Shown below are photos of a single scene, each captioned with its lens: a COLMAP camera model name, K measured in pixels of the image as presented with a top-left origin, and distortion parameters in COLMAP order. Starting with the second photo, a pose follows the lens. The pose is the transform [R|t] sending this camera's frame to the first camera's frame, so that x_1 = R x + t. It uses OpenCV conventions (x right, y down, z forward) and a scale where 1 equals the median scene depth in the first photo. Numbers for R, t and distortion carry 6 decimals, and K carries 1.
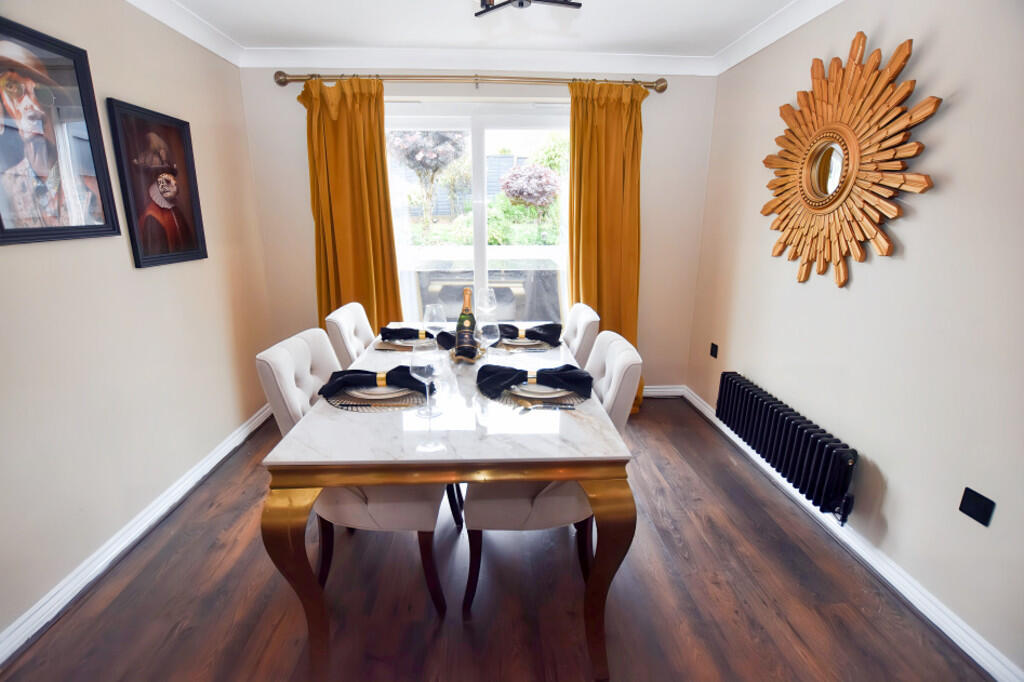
lens RADIAL K [[473.0, 0, 507.8], [0, 473.0, 346.0], [0, 0, 1]] dist [-0.034672, 0.005646]
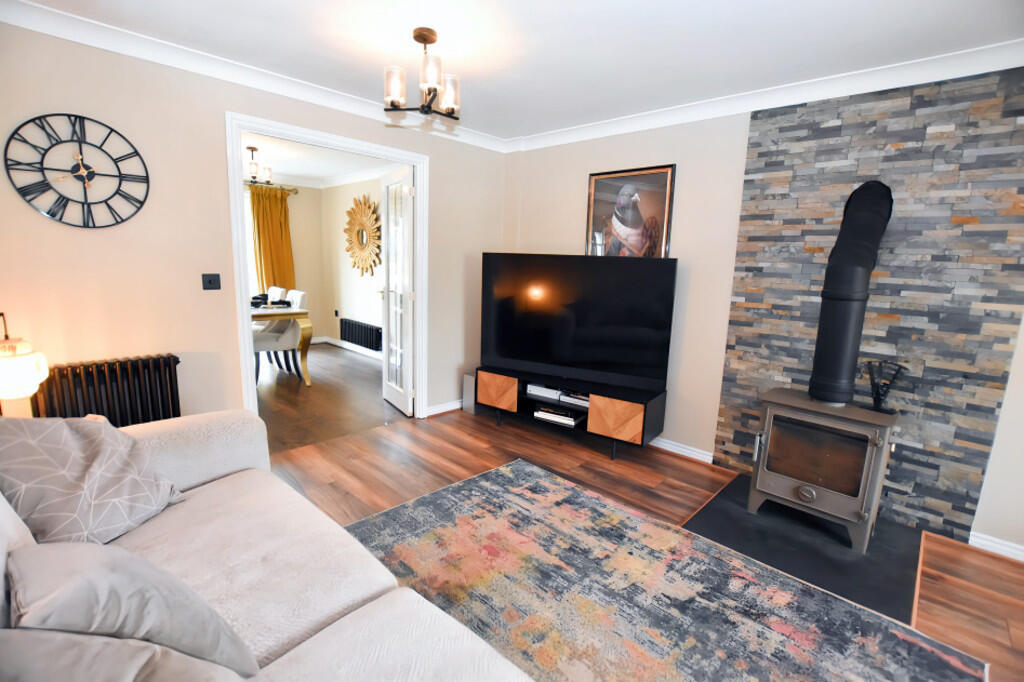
lens RADIAL K [[473.0, 0, 516.0], [0, 473.0, 340.2], [0, 0, 1]] dist [-0.034672, 0.005646]
pose [[0.731305, -0.098171, 0.674949, -0.575681], [0.151002, 0.988334, -0.019857, 0.404364], [-0.665125, 0.116440, 0.737598, -1.513874]]
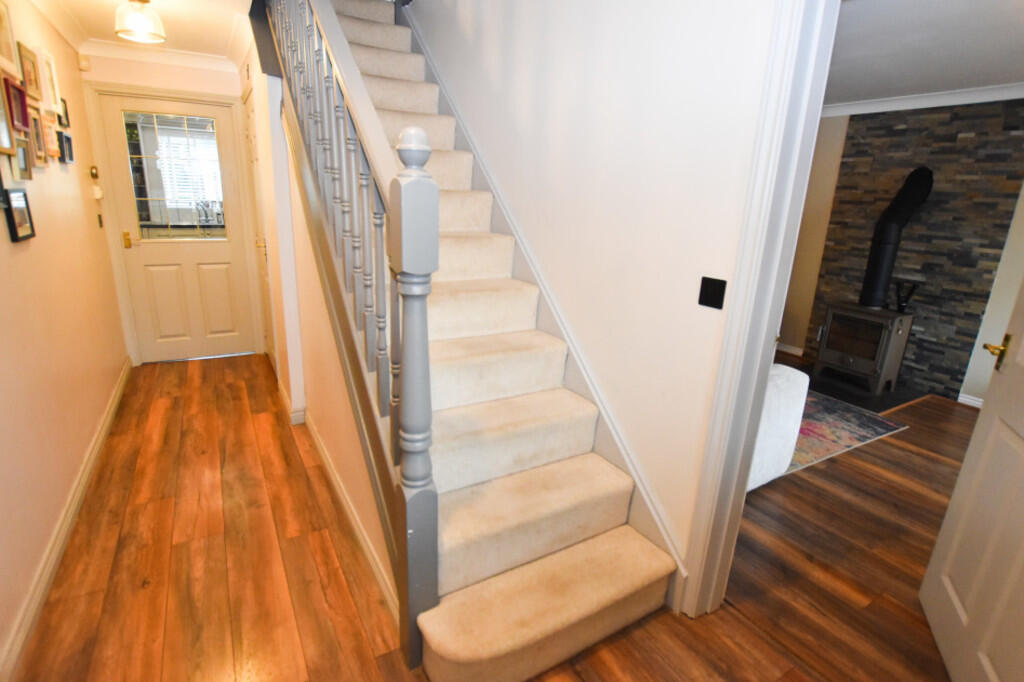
lens RADIAL K [[495.1, 0, 507.6], [0, 495.1, 338.3], [0, 0, 1]] dist [-0.028118, 0.002331]
pose [[0.883569, -0.097428, 0.458054, -1.032567], [0.086821, 0.995242, 0.044213, 0.486324], [-0.460182, 0.000703, 0.887824, -1.889235]]
